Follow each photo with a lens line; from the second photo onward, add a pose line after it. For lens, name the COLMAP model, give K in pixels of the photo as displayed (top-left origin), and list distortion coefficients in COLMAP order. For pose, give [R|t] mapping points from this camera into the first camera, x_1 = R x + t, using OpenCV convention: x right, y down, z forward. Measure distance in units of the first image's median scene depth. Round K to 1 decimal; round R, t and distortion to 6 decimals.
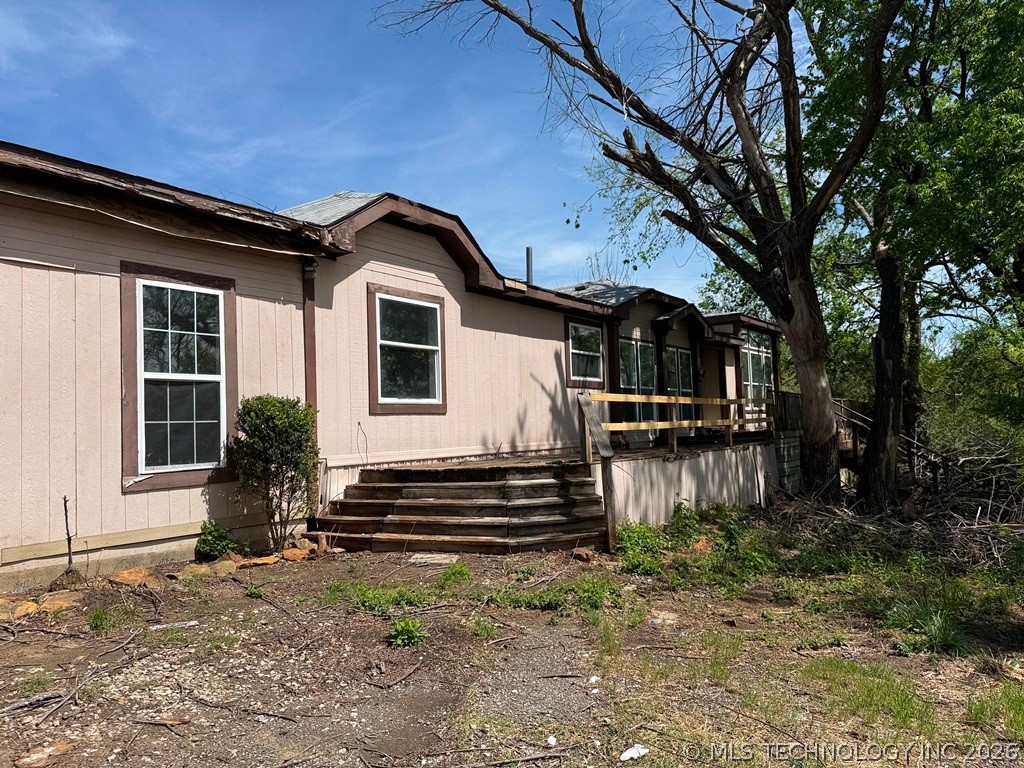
lens RADIAL K [[720.6, 0, 517.8], [0, 720.6, 379.3], [0, 0, 1]] dist [0.131289, -0.203244]
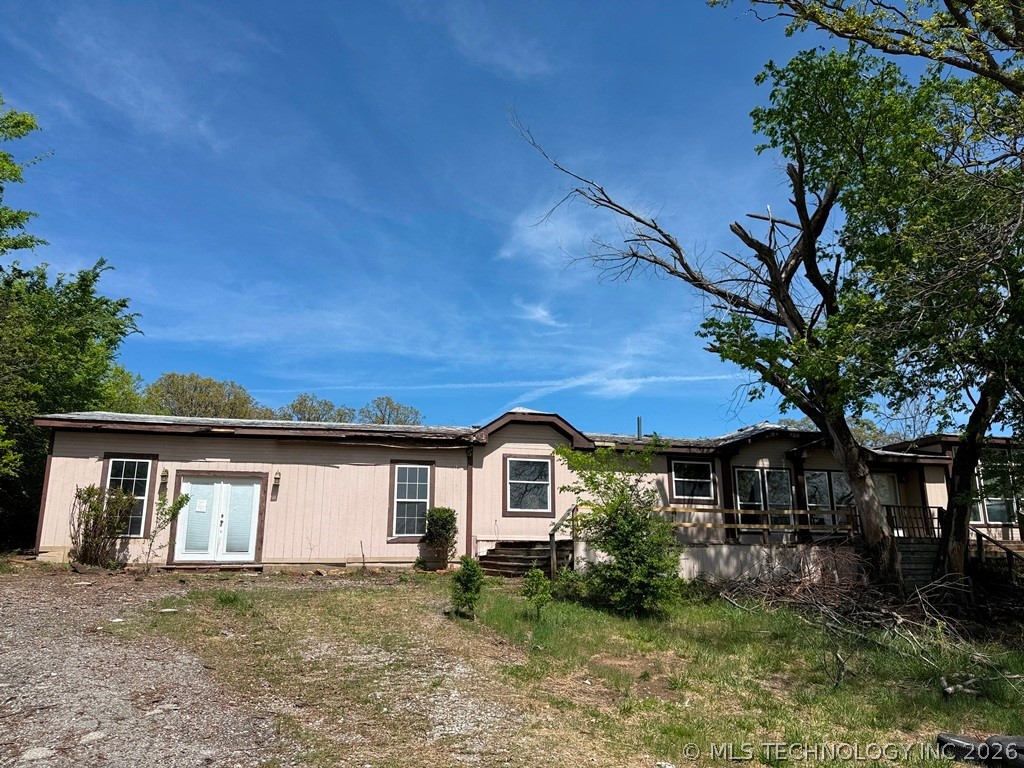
lens RADIAL K [[720.6, 0, 517.8], [0, 720.6, 379.3], [0, 0, 1]] dist [0.131289, -0.203244]
pose [[0.761379, -0.126878, -0.635771, 1.075769], [0.017076, 0.984247, -0.175973, 0.023377], [0.648083, 0.123126, 0.751551, -0.538357]]
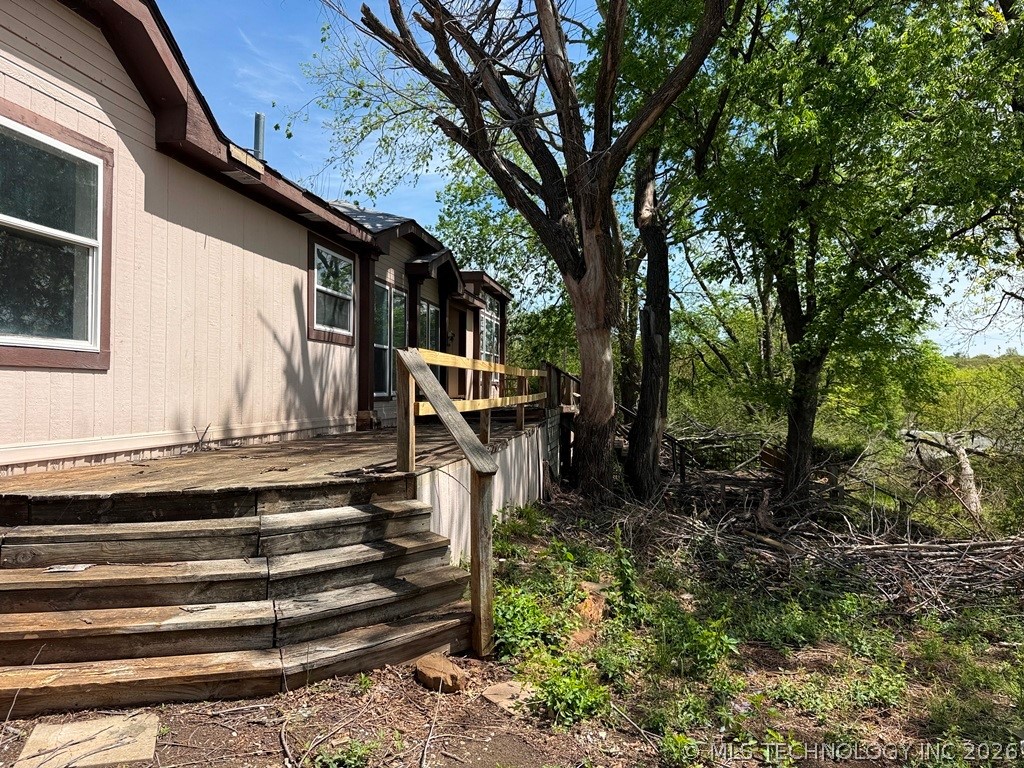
lens RADIAL K [[720.6, 0, 517.8], [0, 720.6, 379.3], [0, 0, 1]] dist [0.131289, -0.203244]
pose [[0.899362, 0.046378, 0.434738, -0.062370], [-0.067311, 0.997191, 0.032868, 0.015760], [-0.431993, -0.058823, 0.899957, 0.384490]]
